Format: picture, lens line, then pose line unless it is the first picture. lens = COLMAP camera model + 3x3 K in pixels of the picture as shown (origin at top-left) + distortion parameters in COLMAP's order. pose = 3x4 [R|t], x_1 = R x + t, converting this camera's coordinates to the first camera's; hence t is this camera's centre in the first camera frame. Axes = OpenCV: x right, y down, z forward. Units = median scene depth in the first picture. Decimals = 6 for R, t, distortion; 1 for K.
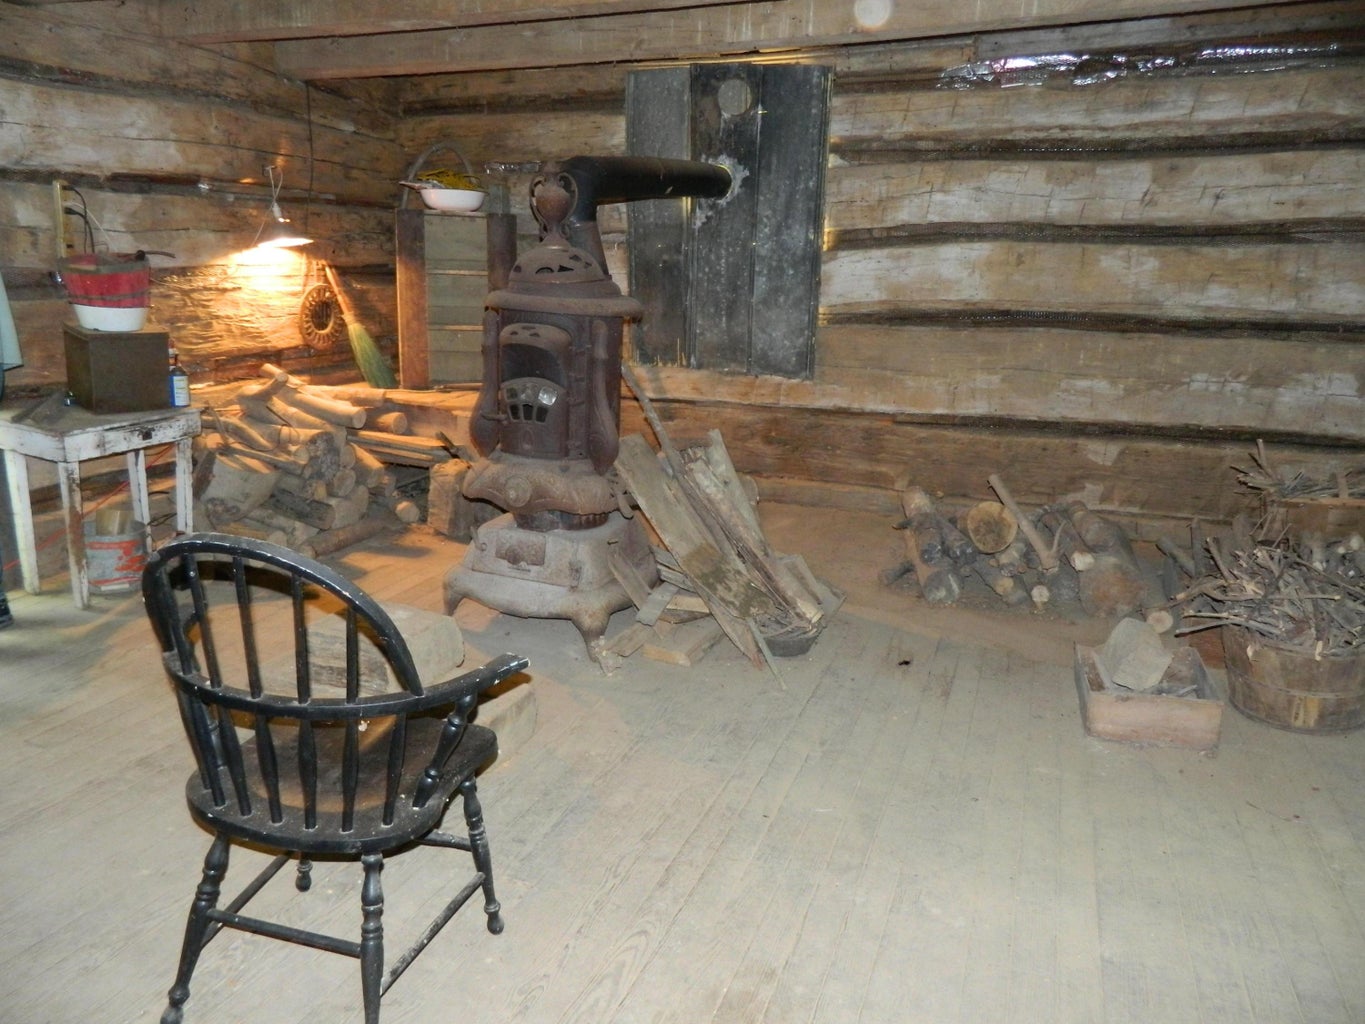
lens RADIAL K [[1008.6, 0, 683.9], [0, 1008.6, 512.1], [0, 0, 1]] dist [0.005164, -0.009209]
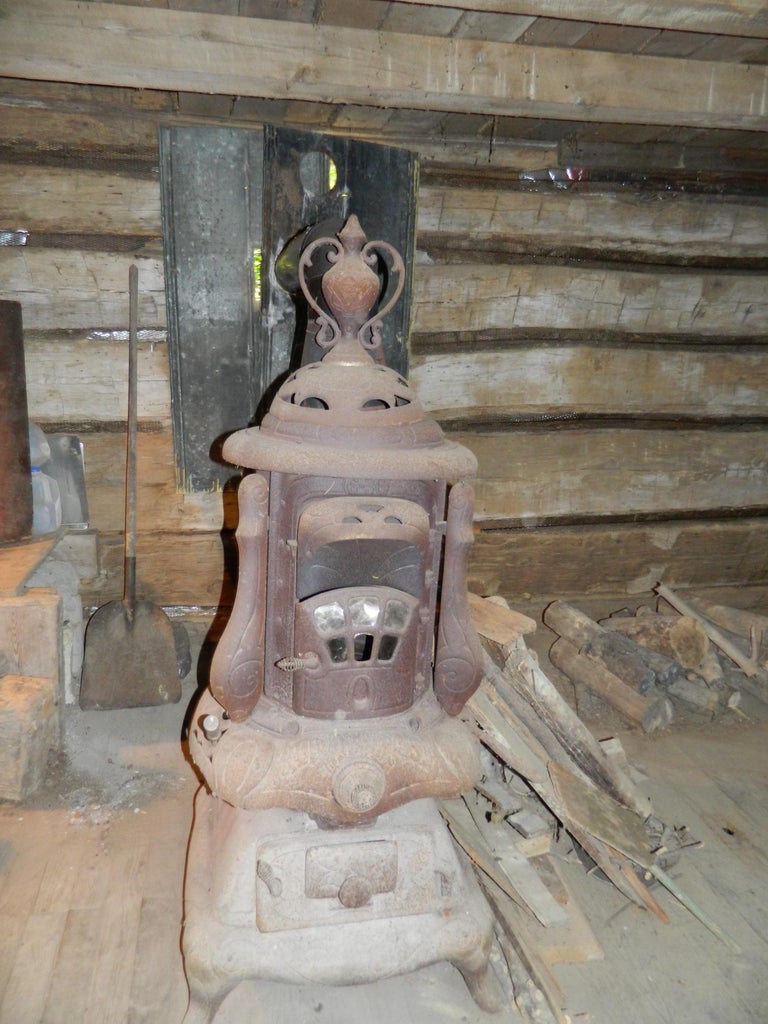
lens RADIAL K [[756.6, 0, 388.4], [0, 756.6, 513.6], [0, 0, 1]] dist [0.005164, -0.009209]
pose [[0.838129, -0.111218, 0.534013, -0.280753], [0.124378, 0.992169, 0.011428, -0.136715], [-0.531102, 0.056841, 0.845399, 0.474637]]
